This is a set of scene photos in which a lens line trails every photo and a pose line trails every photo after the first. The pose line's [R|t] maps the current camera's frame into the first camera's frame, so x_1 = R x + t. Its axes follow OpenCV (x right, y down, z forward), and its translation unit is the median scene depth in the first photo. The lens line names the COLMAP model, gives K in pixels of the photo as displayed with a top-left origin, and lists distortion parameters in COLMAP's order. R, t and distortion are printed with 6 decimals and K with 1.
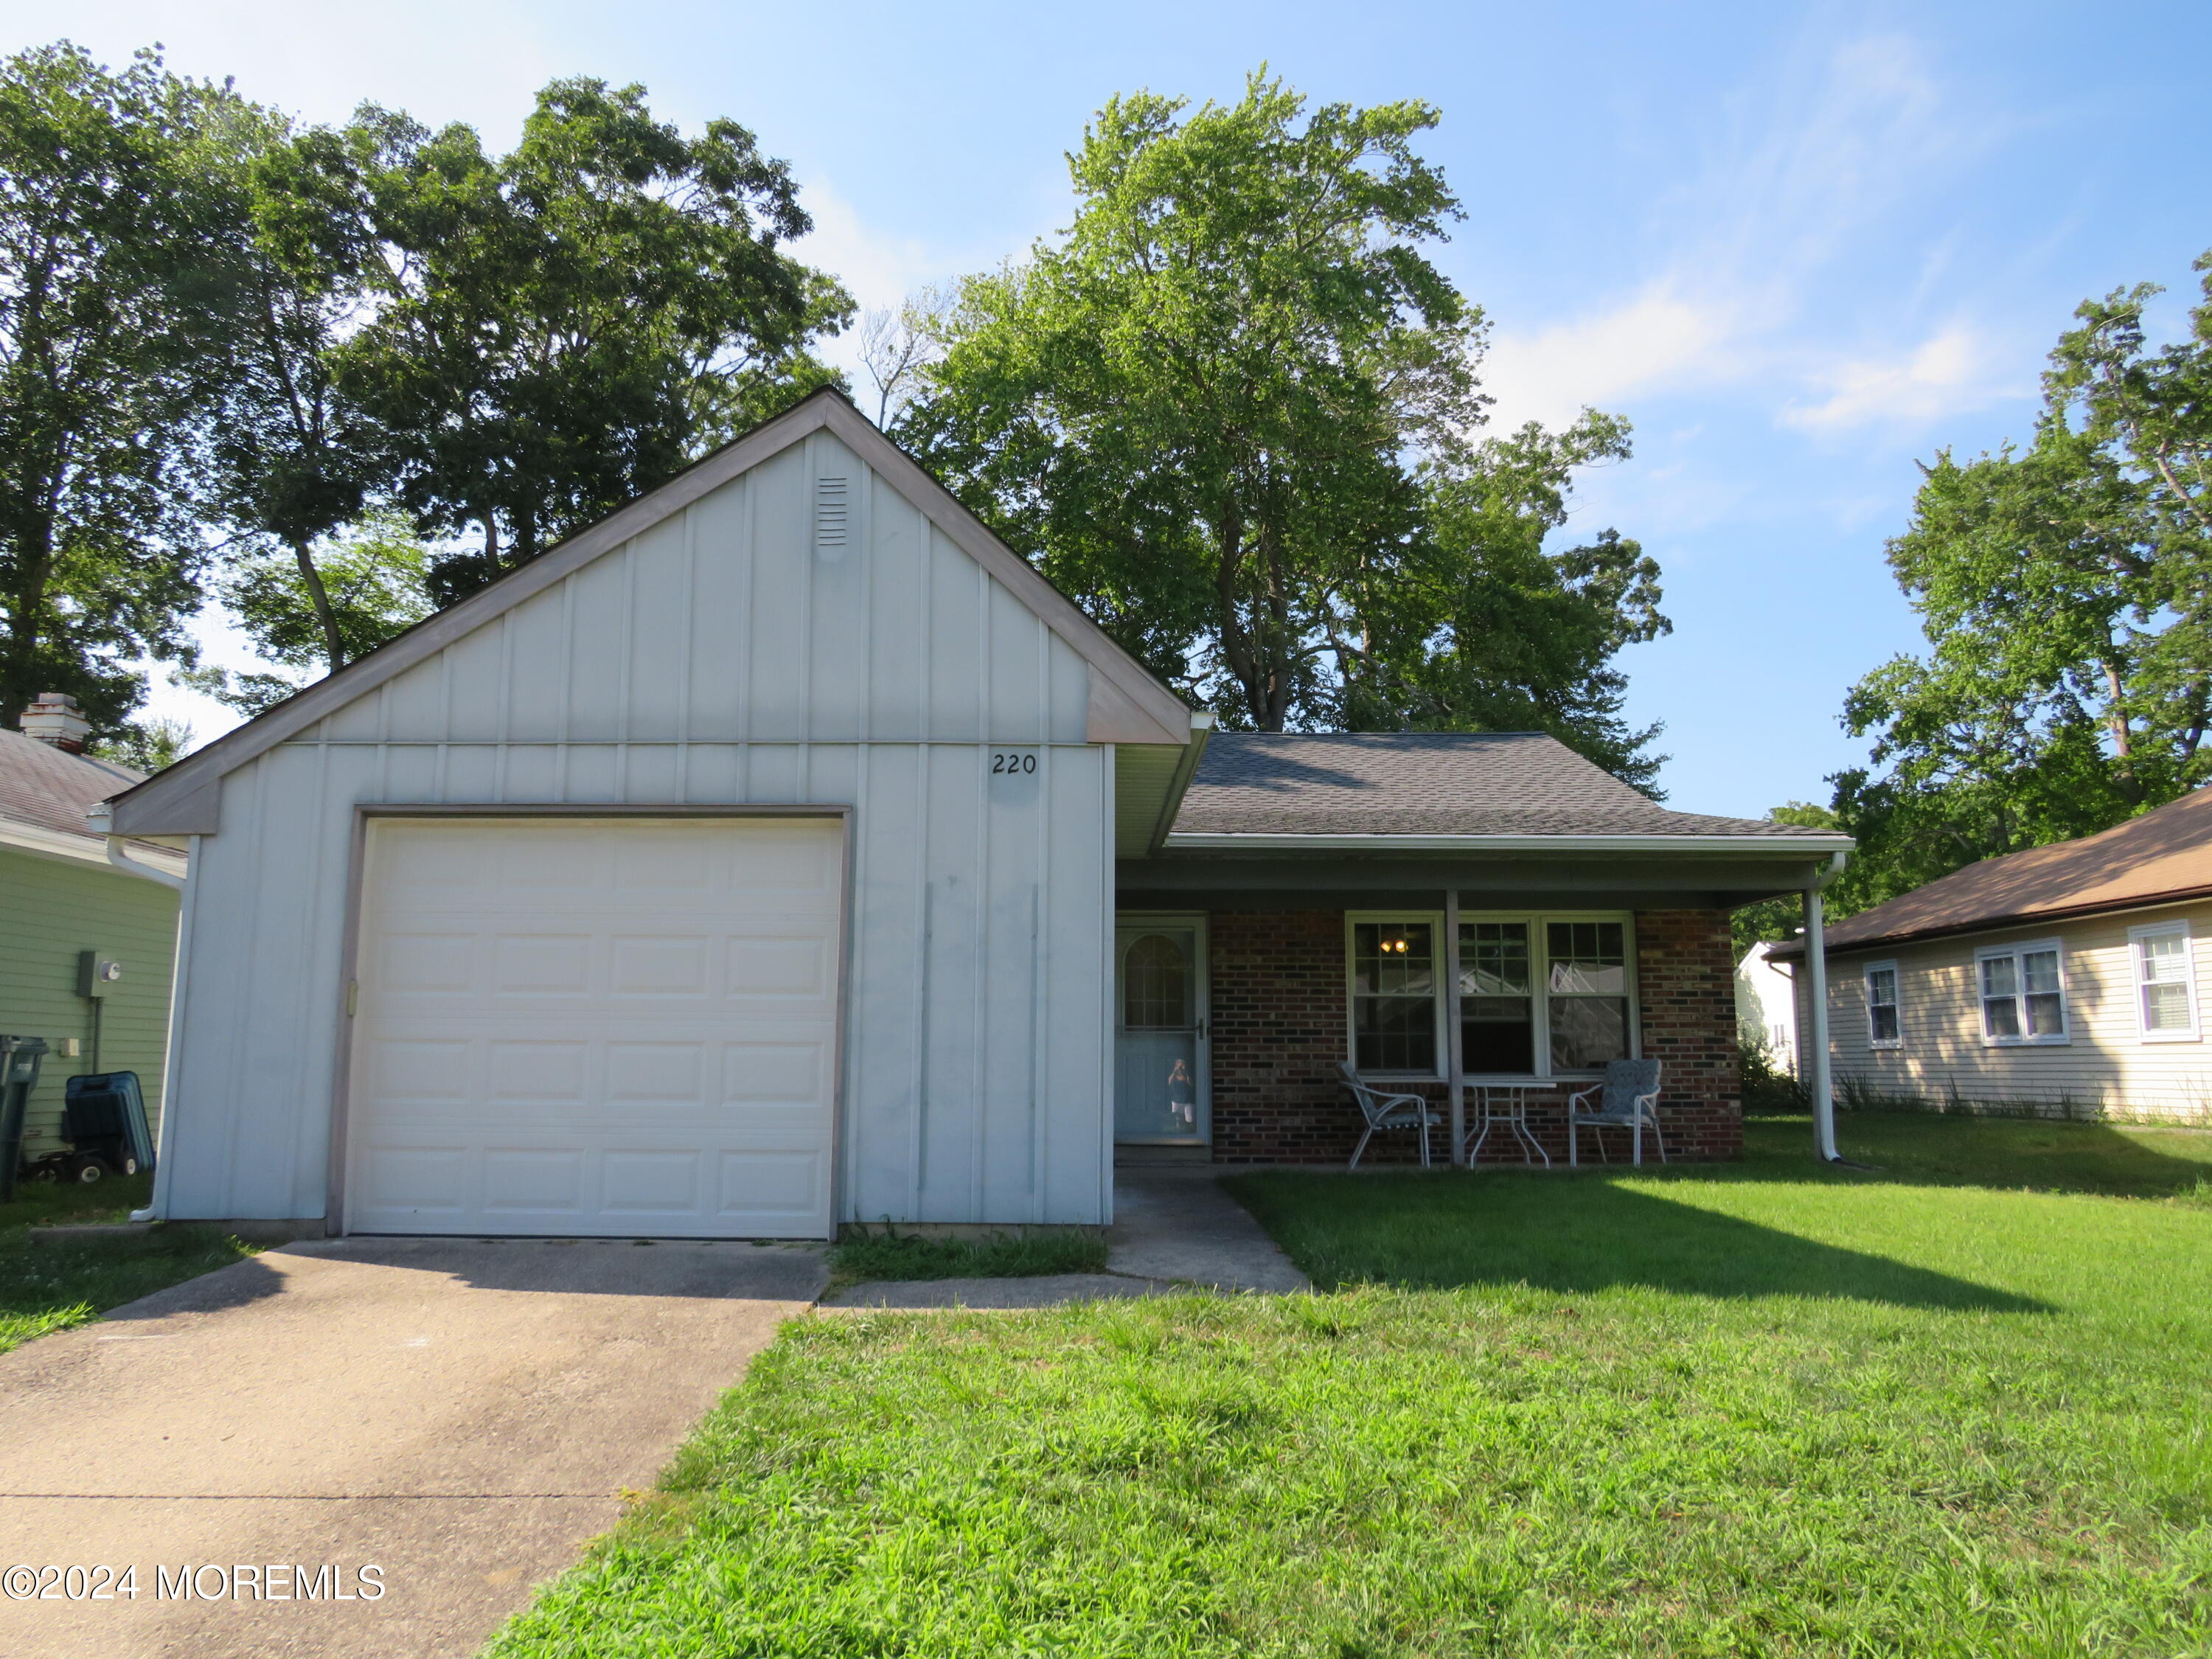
lens RADIAL K [[1588.5, 0, 1106.0], [0, 1588.5, 829.5], [0, 0, 1]] dist [-0.009668, 0.000475]
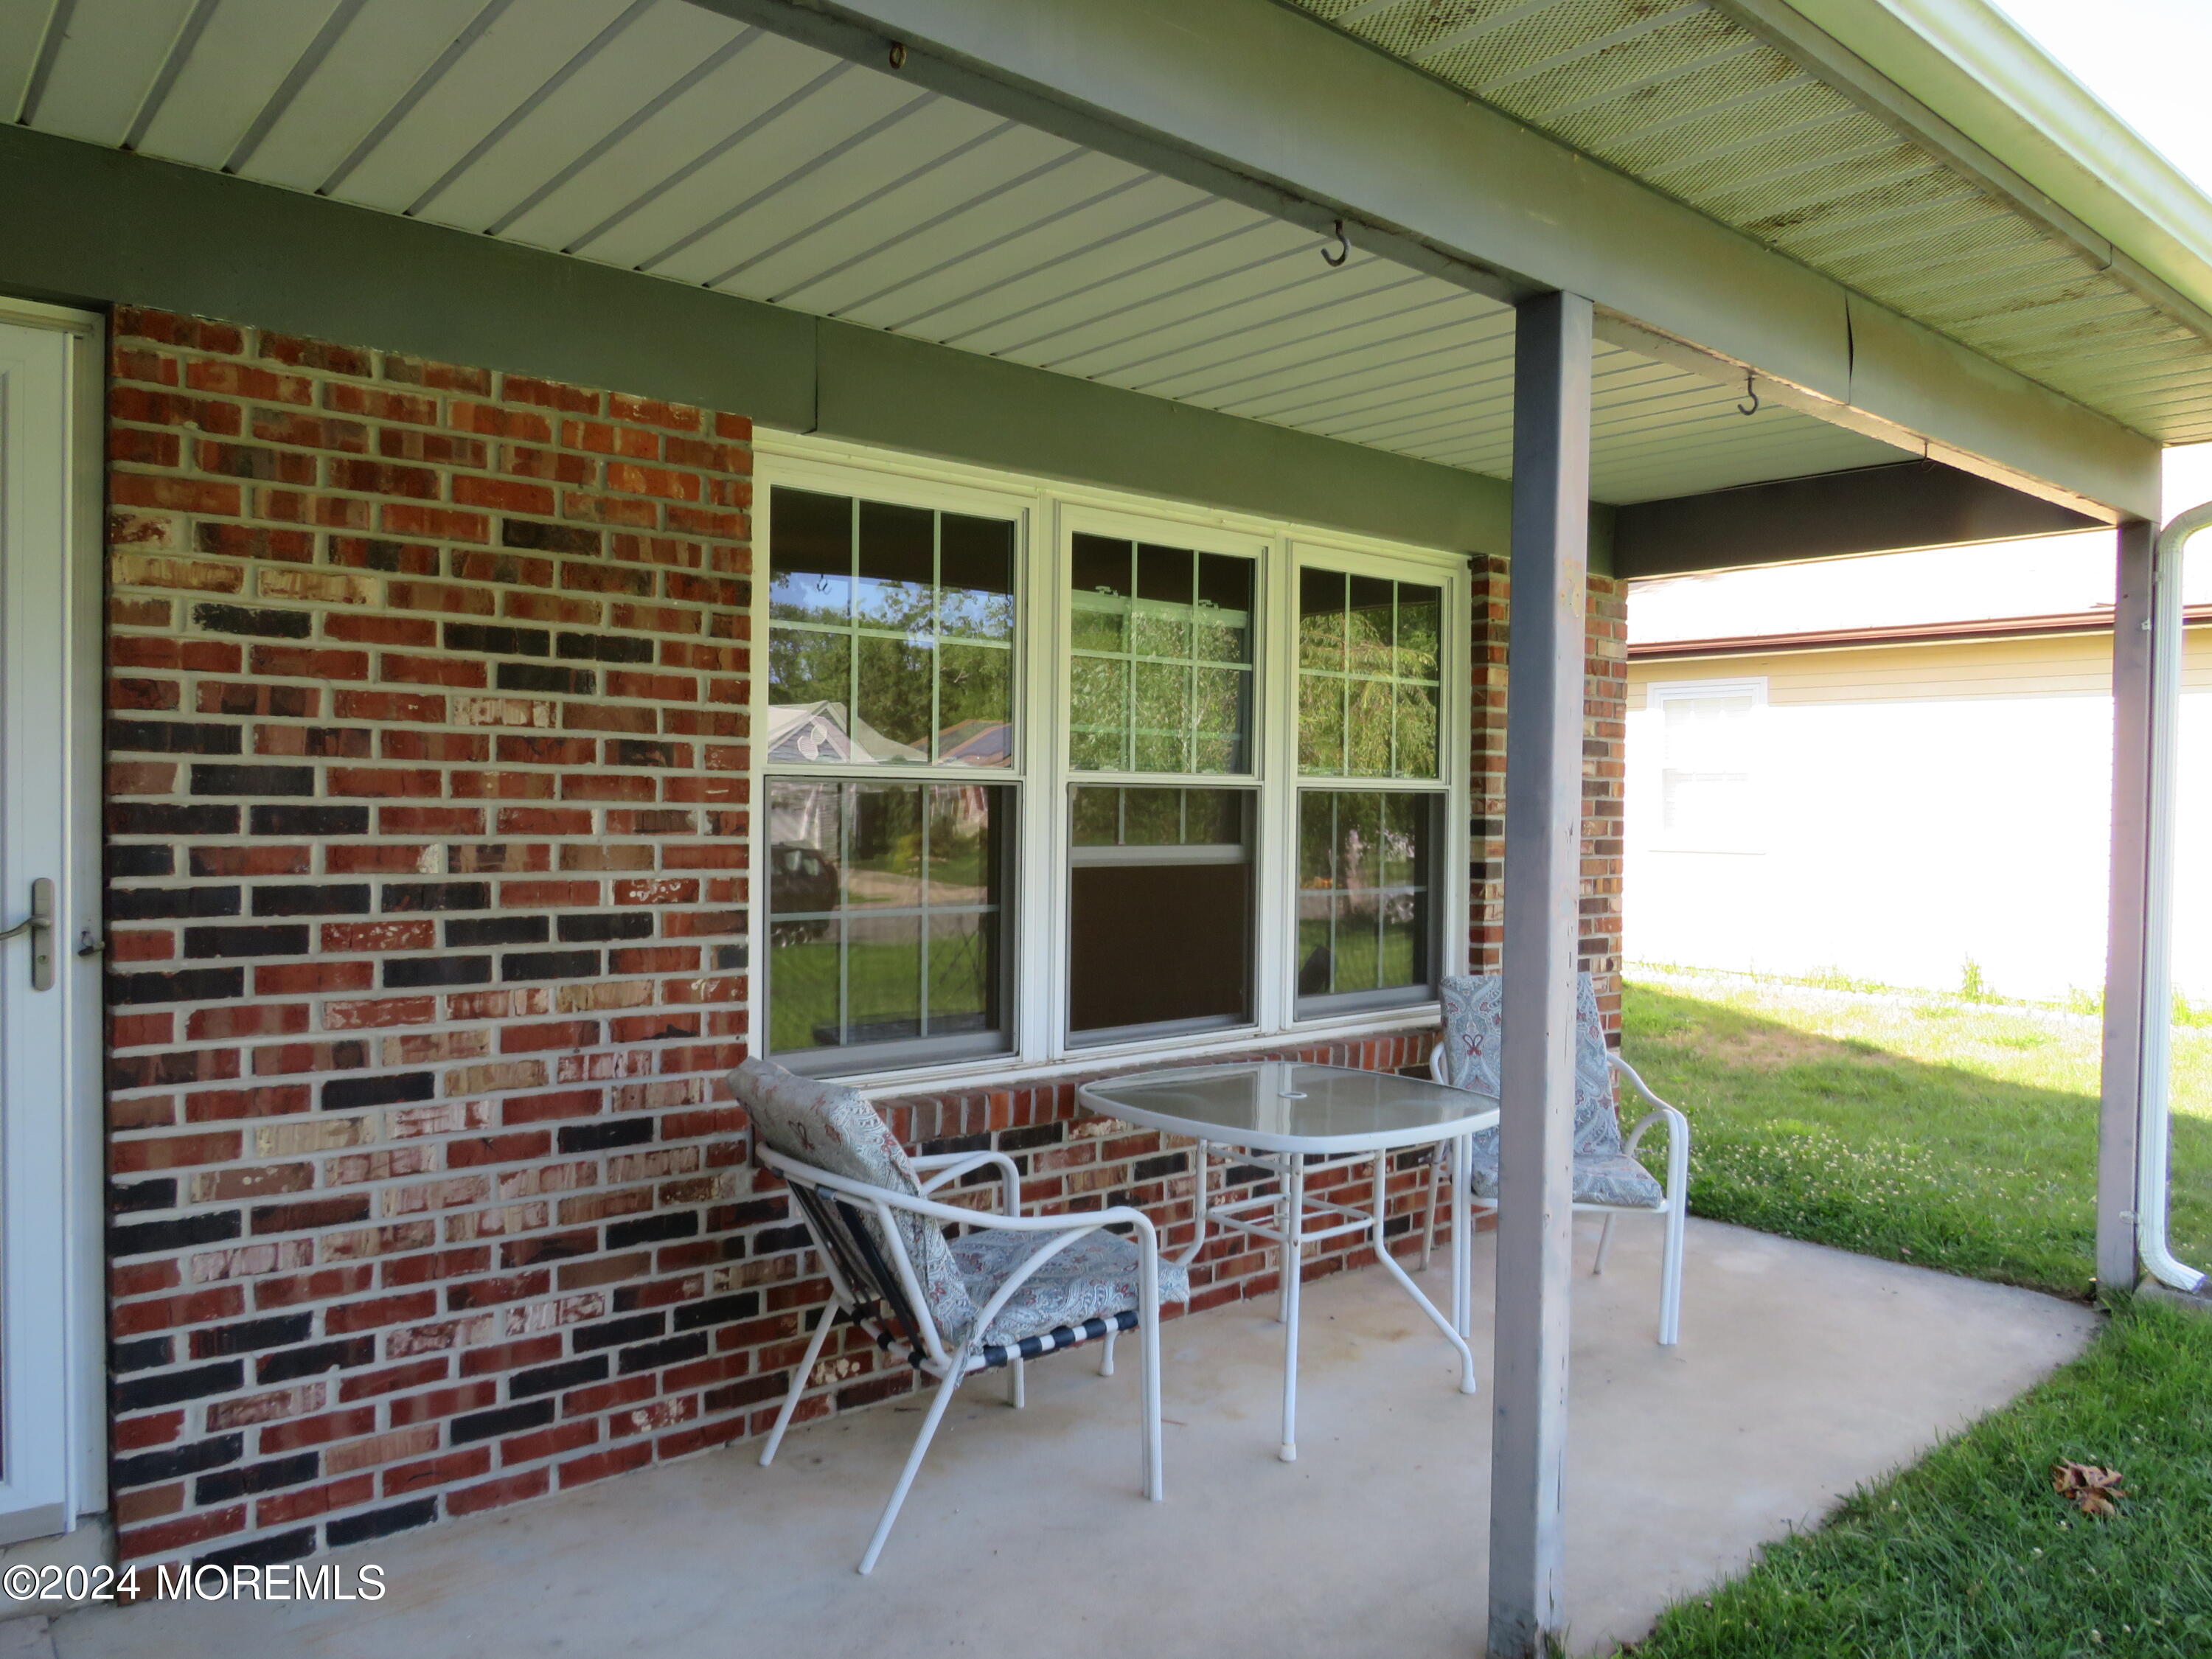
lens RADIAL K [[1564.0, 0, 1117.1], [0, 1564.0, 836.3], [0, 0, 1]] dist [-0.009846, -0.000531]
pose [[0.781531, -0.005829, 0.623839, 0.044831], [-0.112203, 0.982338, 0.149744, 0.071822], [-0.613694, -0.187026, 0.767073, 0.781004]]
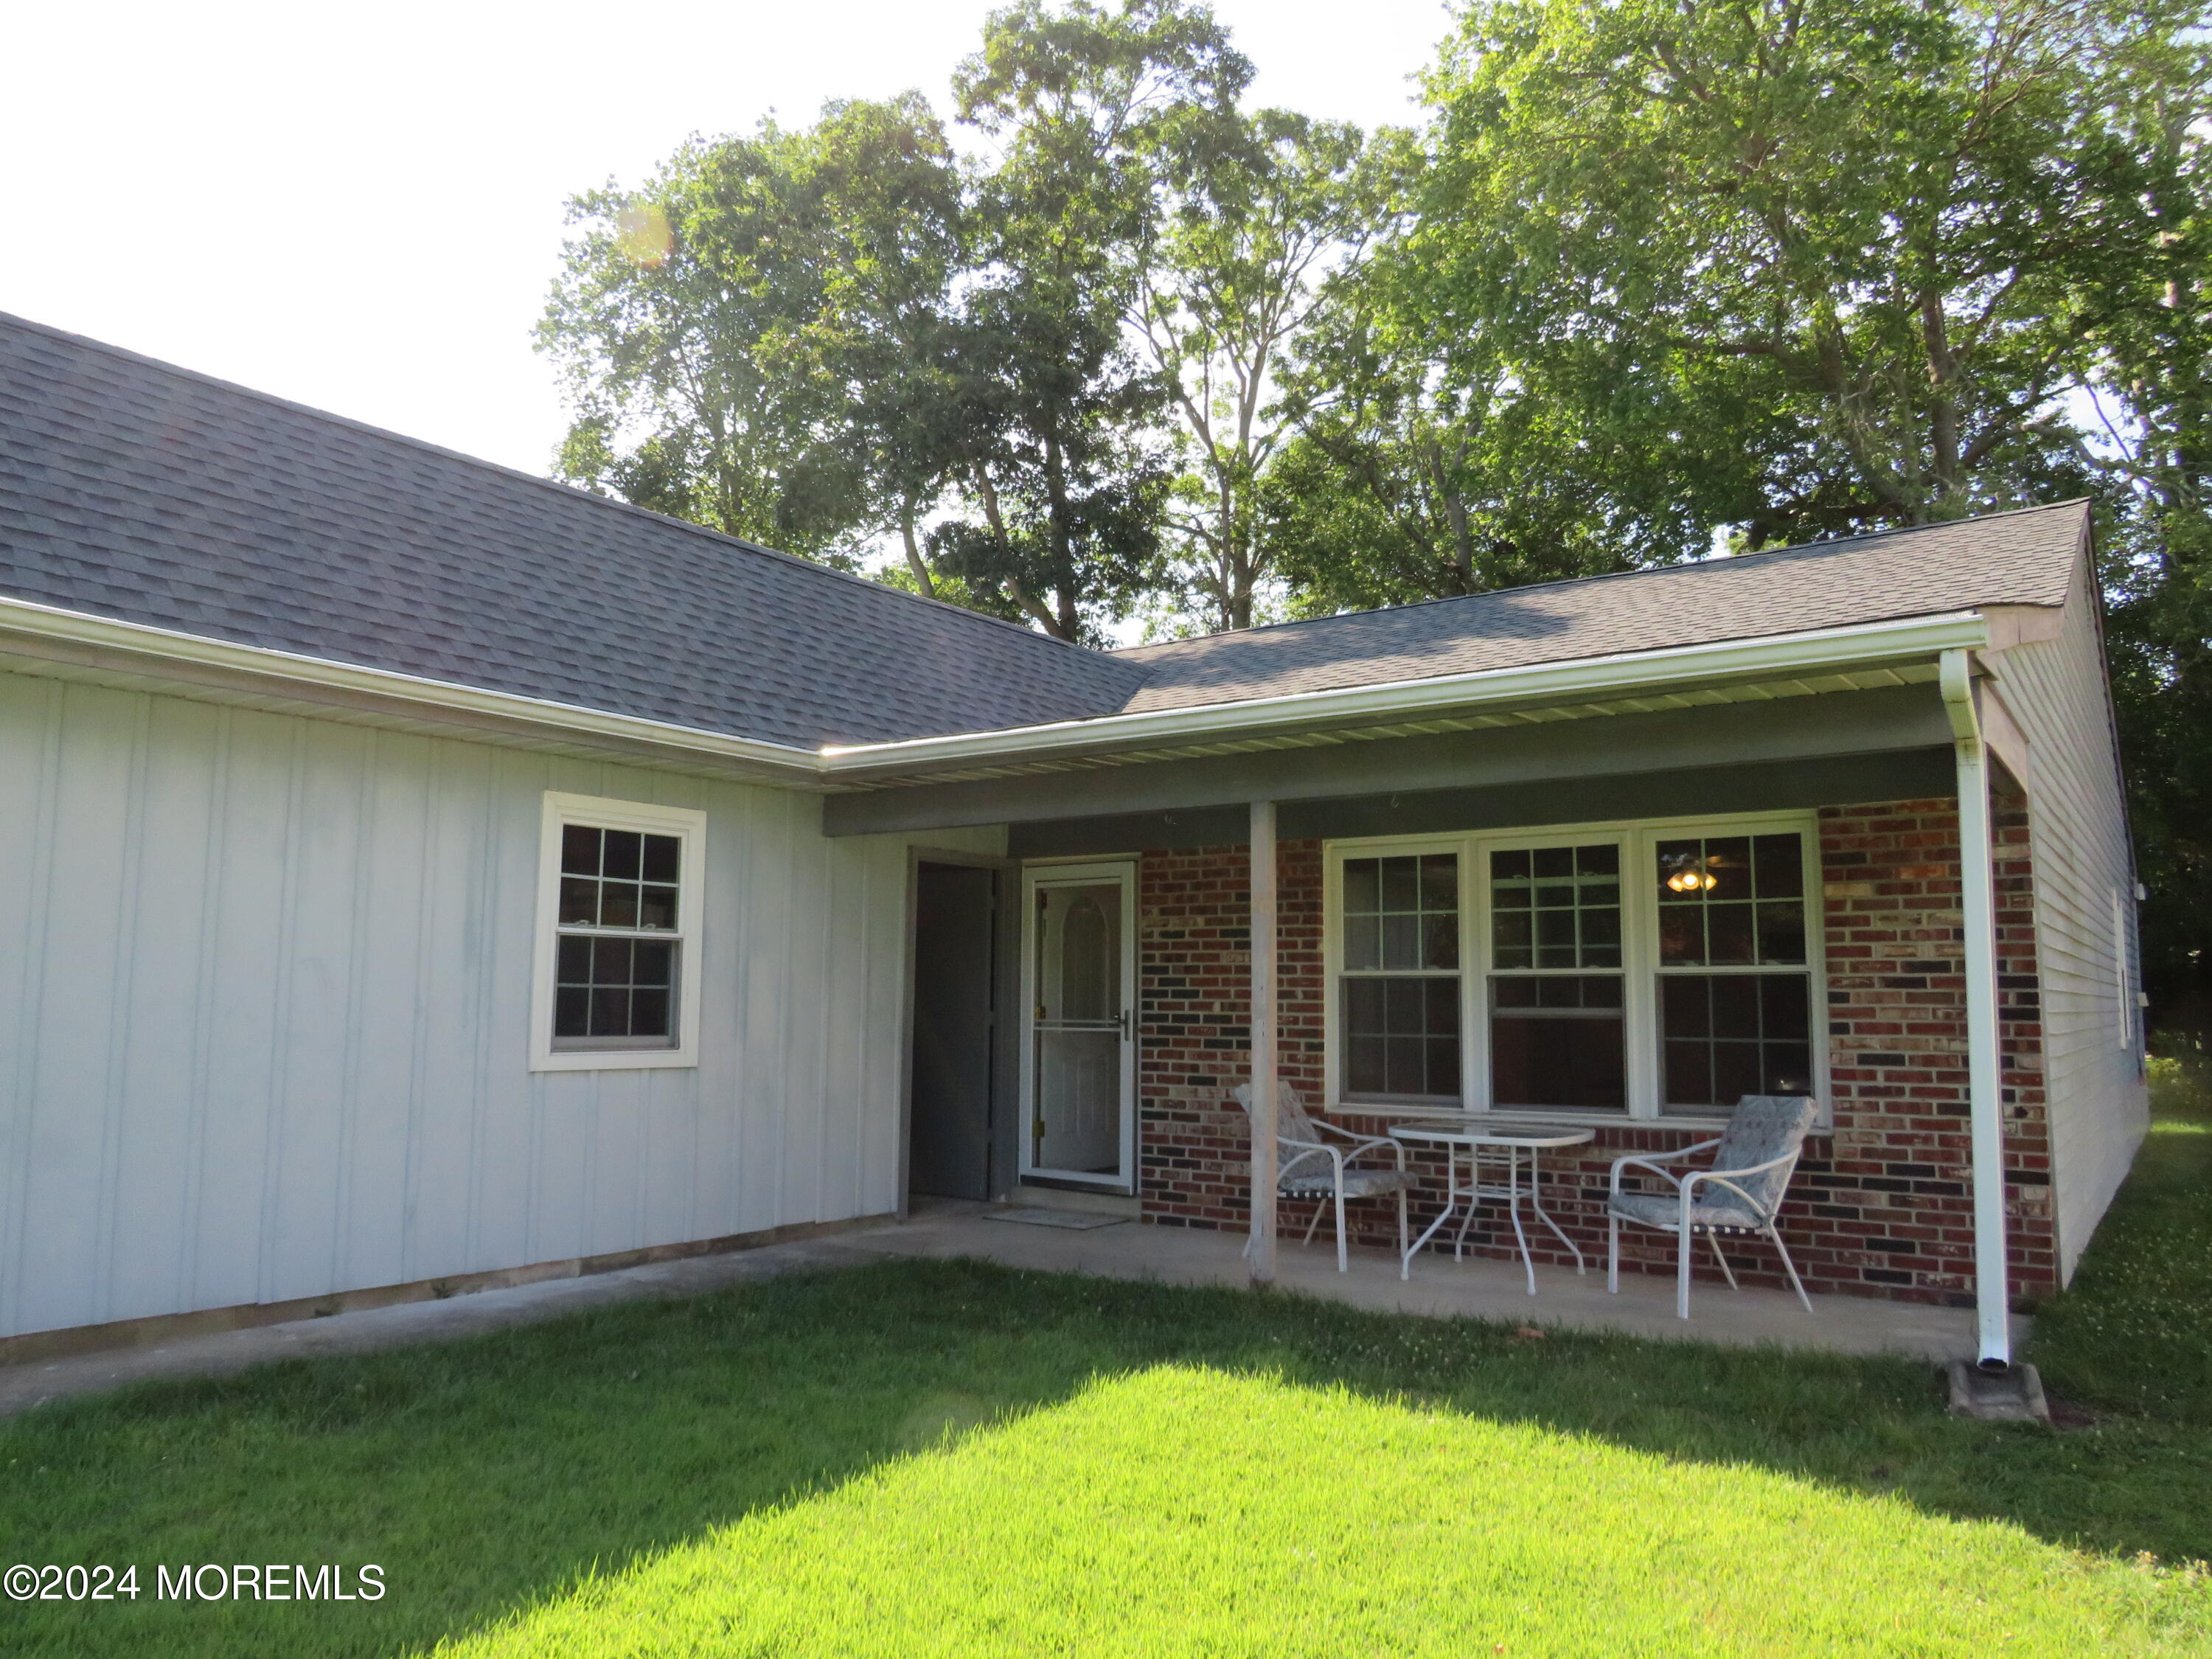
lens RADIAL K [[1599.4, 0, 1106.4], [0, 1599.4, 824.1], [0, 0, 1]] dist [-0.054573, -0.000289]
pose [[0.800153, -0.064232, -0.596346, 0.470261], [0.090504, 0.995795, 0.014178, 0.027719], [0.592928, -0.065317, 0.802602, 0.443604]]
